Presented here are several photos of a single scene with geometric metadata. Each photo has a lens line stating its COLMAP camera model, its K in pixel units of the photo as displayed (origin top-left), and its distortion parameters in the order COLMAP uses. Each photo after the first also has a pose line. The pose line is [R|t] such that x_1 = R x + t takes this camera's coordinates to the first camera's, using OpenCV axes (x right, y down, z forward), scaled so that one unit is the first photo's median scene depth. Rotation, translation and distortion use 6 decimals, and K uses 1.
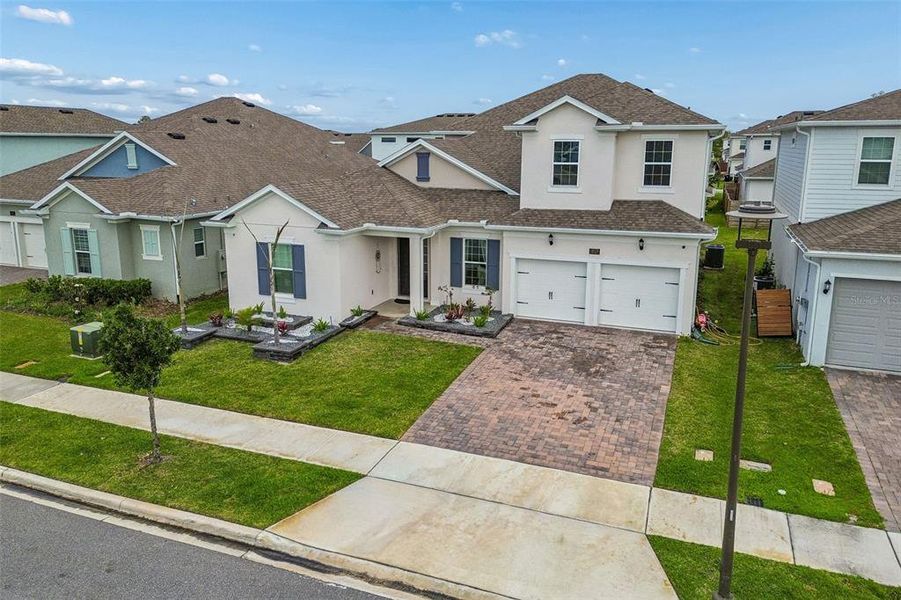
lens RADIAL K [[655.0, 0, 450.5], [0, 655.0, 300.0], [0, 0, 1]] dist [0.015281, -0.001601]
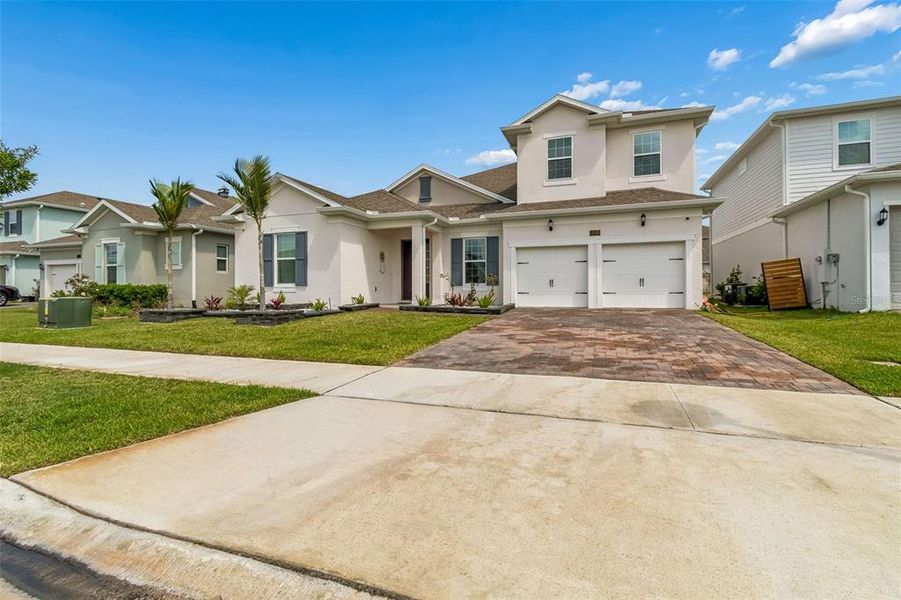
lens RADIAL K [[411.3, 0, 453.6], [0, 411.3, 295.5], [0, 0, 1]] dist [-0.000831, -0.000579]
pose [[0.999533, 0.000484, 0.030559, -0.018448], [0.006773, 0.971507, -0.236913, 0.168244], [-0.029803, 0.237009, 0.971050, 0.405342]]
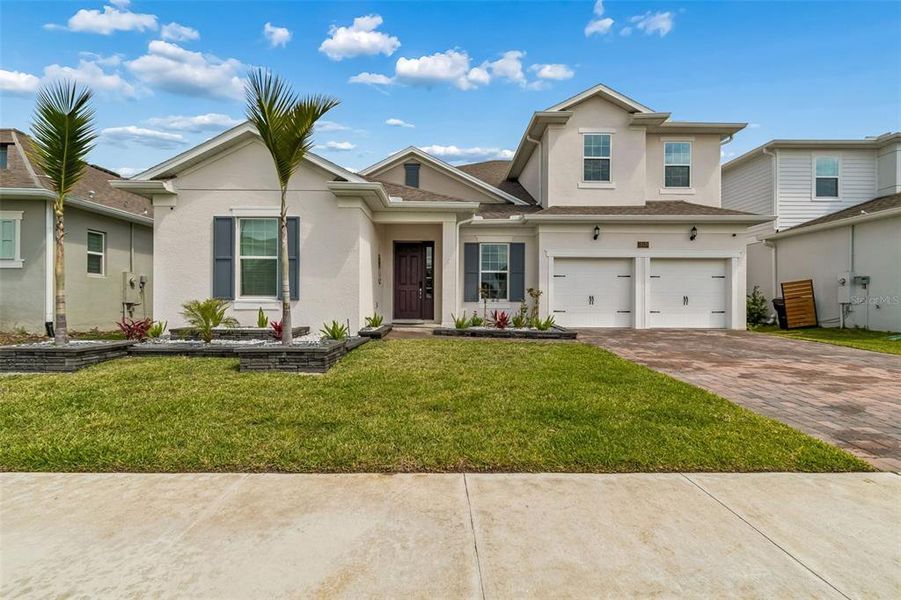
lens RADIAL K [[407.0, 0, 437.8], [0, 407.0, 308.3], [0, 0, 1]] dist [-0.000160, -0.000625]
pose [[0.928154, 0.004750, 0.372167, -0.252485], [0.083318, 0.971892, -0.220193, 0.111308], [-0.362752, 0.235381, 0.901669, 0.607625]]
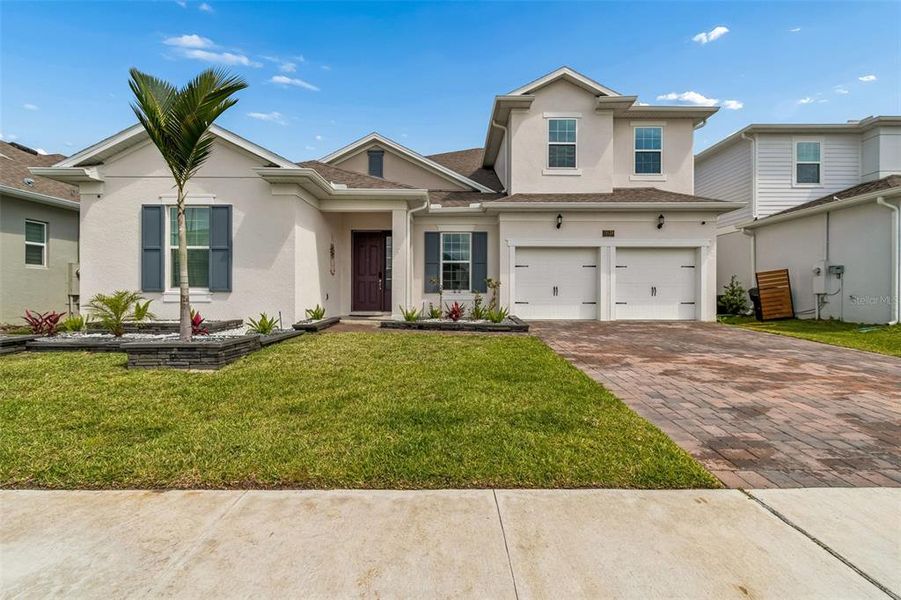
lens RADIAL K [[409.4, 0, 446.3], [0, 409.4, 299.5], [0, 0, 1]] dist [0.001716, -0.000314]
pose [[0.929915, 0.002637, 0.367766, -0.180830], [0.084357, 0.971785, -0.220268, 0.112910], [-0.357970, 0.235854, 0.903454, 0.597115]]
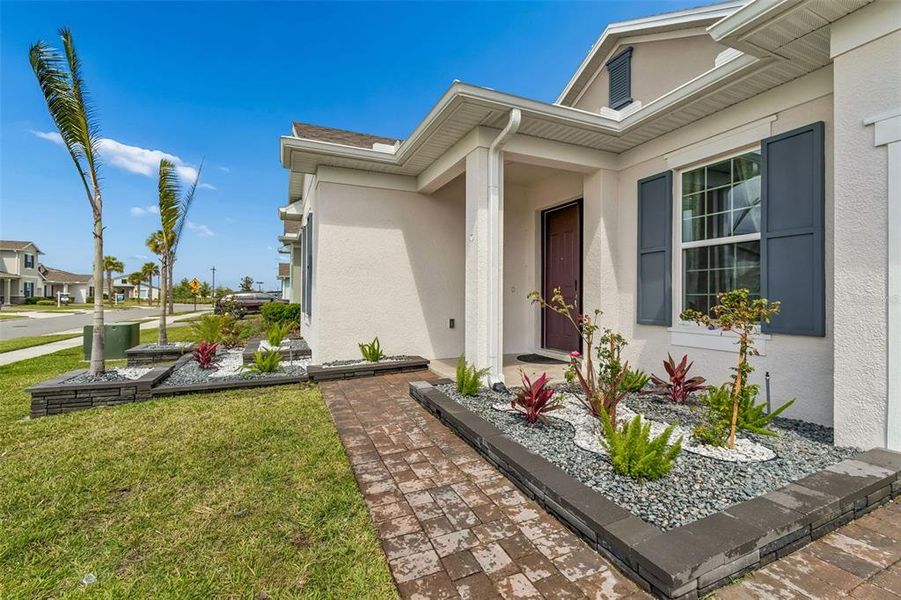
lens RADIAL K [[396.1, 0, 450.5], [0, 396.1, 300.0], [0, 0, 1]] dist [0.000944, -0.000164]
pose [[0.715970, 0.008570, -0.698078, 0.084479], [-0.174930, 0.970228, -0.167502, 0.022049], [0.675860, 0.242041, 0.696154, 0.875729]]
